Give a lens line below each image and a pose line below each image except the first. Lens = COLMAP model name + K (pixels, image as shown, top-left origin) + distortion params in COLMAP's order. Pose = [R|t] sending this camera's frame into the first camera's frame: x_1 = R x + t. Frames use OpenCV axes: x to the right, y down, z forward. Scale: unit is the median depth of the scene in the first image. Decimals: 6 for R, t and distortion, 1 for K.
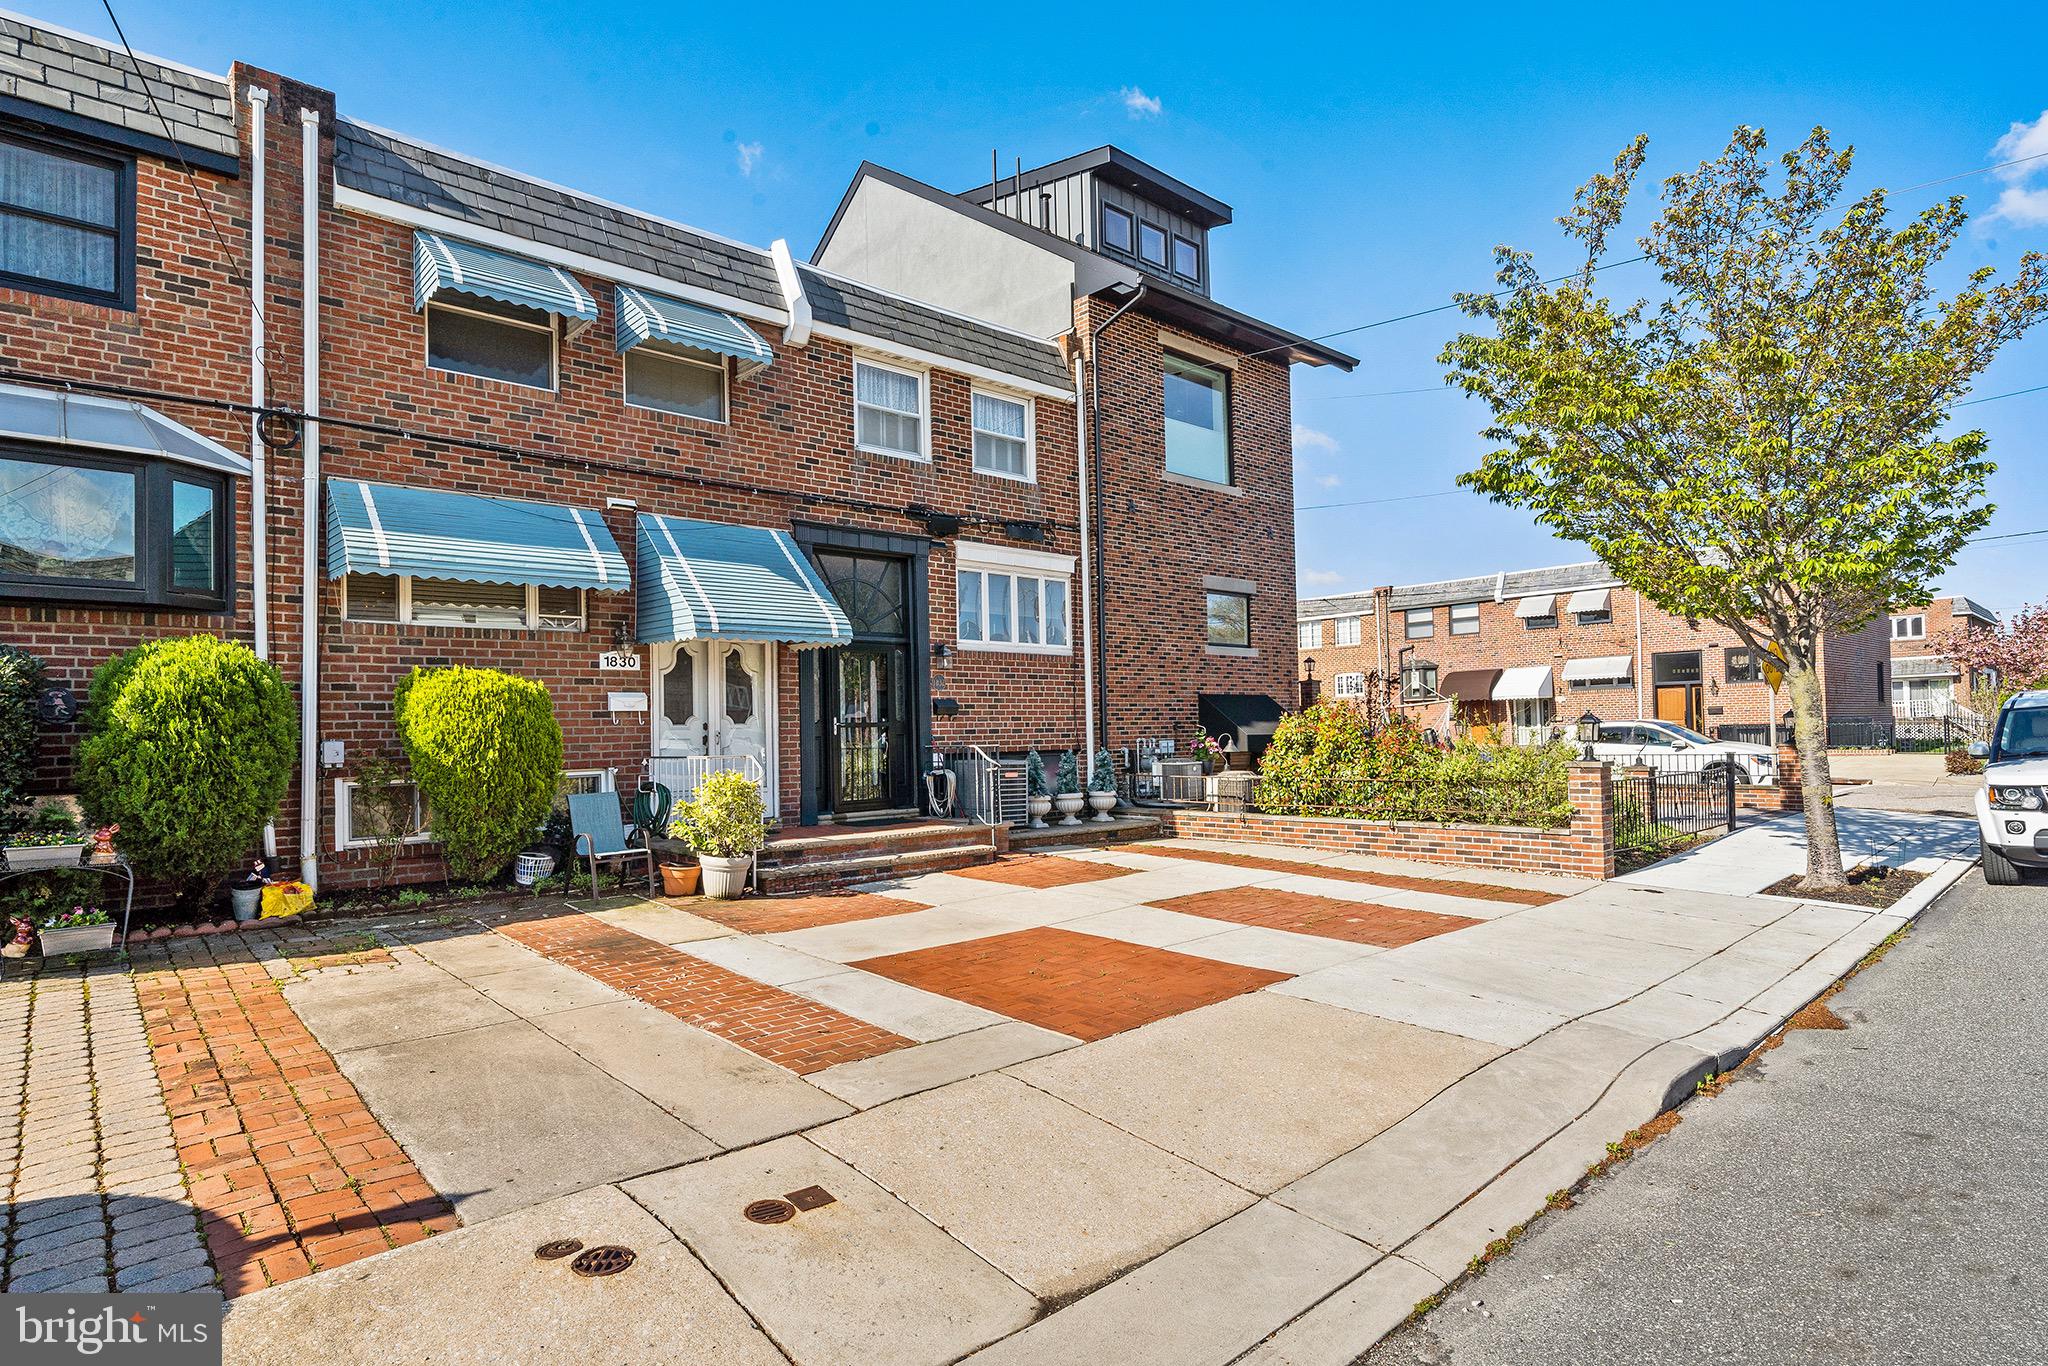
lens RADIAL K [[1015.8, 0, 1023.6], [0, 1015.8, 711.7], [0, 0, 1]] dist [0.003654, -0.000640]
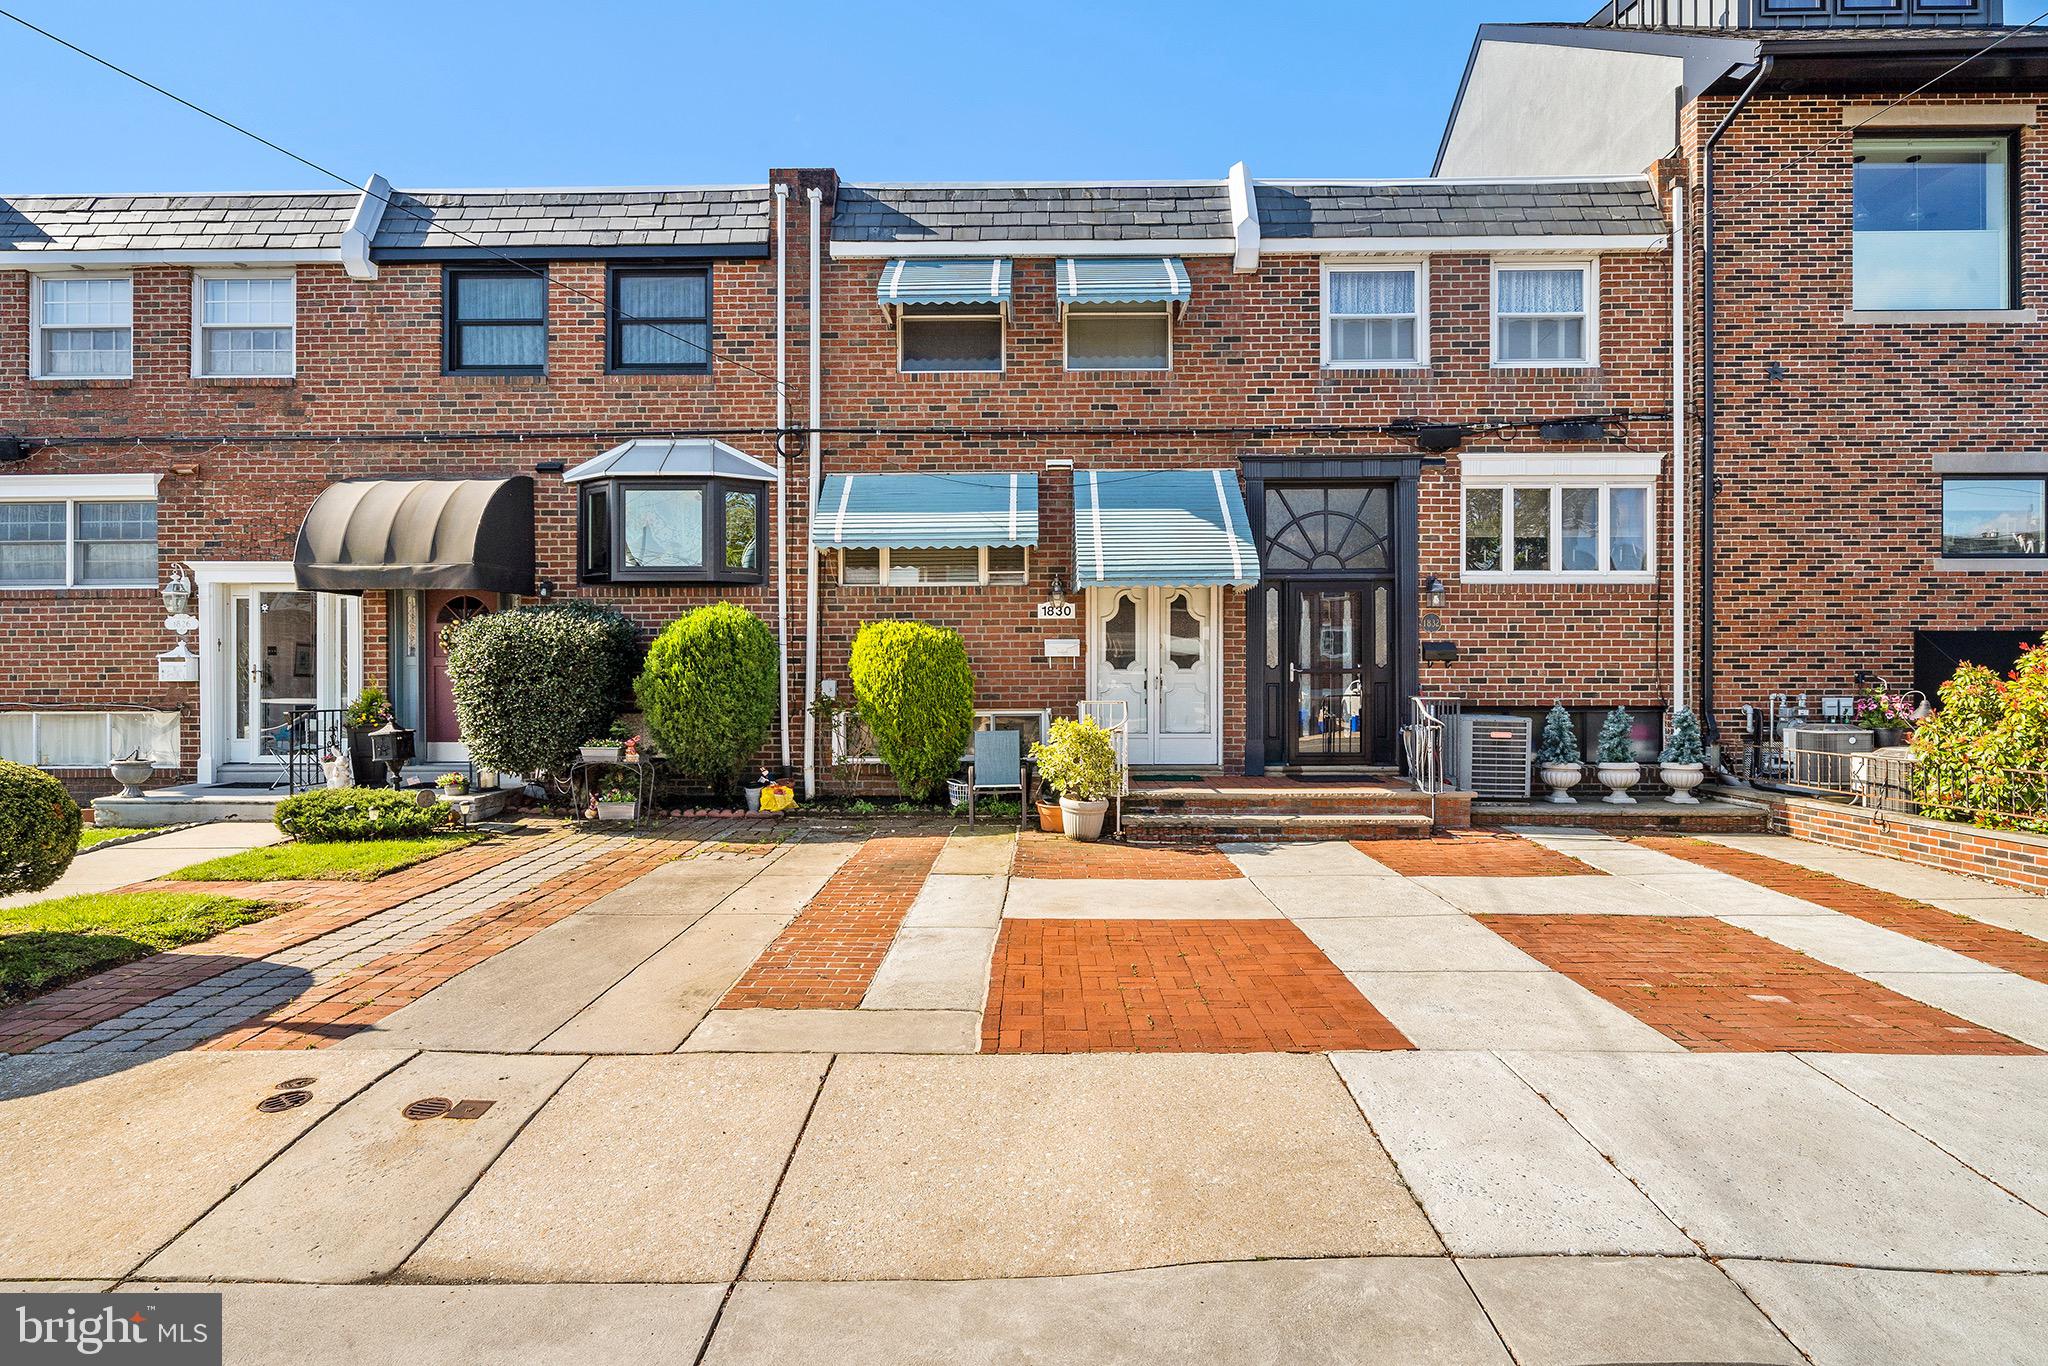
lens RADIAL K [[1000.9, 0, 1024.0], [0, 1000.9, 683.0], [0, 0, 1]] dist [0.002682, -0.000825]
pose [[0.751621, 0.021858, -0.659233, 0.281203], [-0.000276, 0.999461, 0.032823, -0.007295], [0.659595, -0.024488, 0.751222, 0.171735]]
